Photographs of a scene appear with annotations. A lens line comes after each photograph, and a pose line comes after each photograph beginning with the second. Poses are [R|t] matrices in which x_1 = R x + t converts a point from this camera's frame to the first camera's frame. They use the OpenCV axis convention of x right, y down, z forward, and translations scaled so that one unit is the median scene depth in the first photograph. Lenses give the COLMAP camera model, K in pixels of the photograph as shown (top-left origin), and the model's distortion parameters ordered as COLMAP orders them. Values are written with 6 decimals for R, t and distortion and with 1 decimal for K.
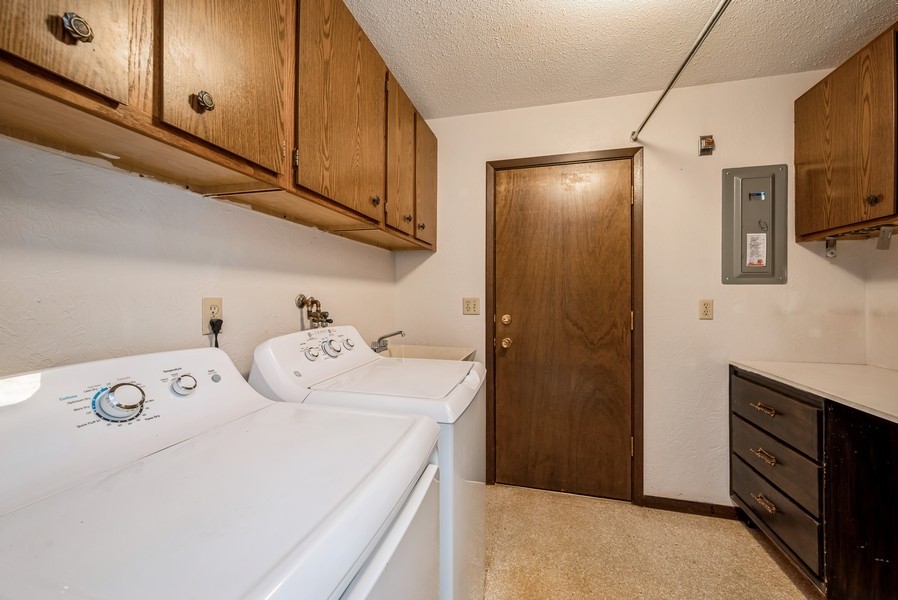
lens RADIAL K [[357.2, 0, 449.2], [0, 357.2, 296.4], [0, 0, 1]] dist [0.000003, -0.000022]
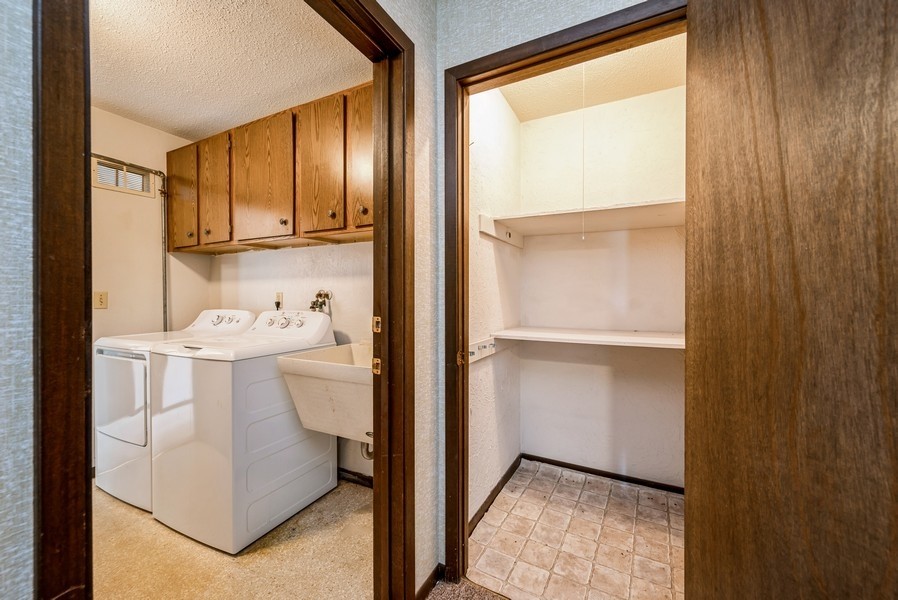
lens RADIAL K [[357.2, 0, 450.9], [0, 357.2, 301.8], [0, 0, 1]] dist [0.000003, -0.000022]
pose [[-0.214786, 0.008842, -0.976621, 1.298018], [0.007996, 0.999941, 0.007294, 0.054035], [0.976628, -0.006242, -0.214845, 2.483037]]
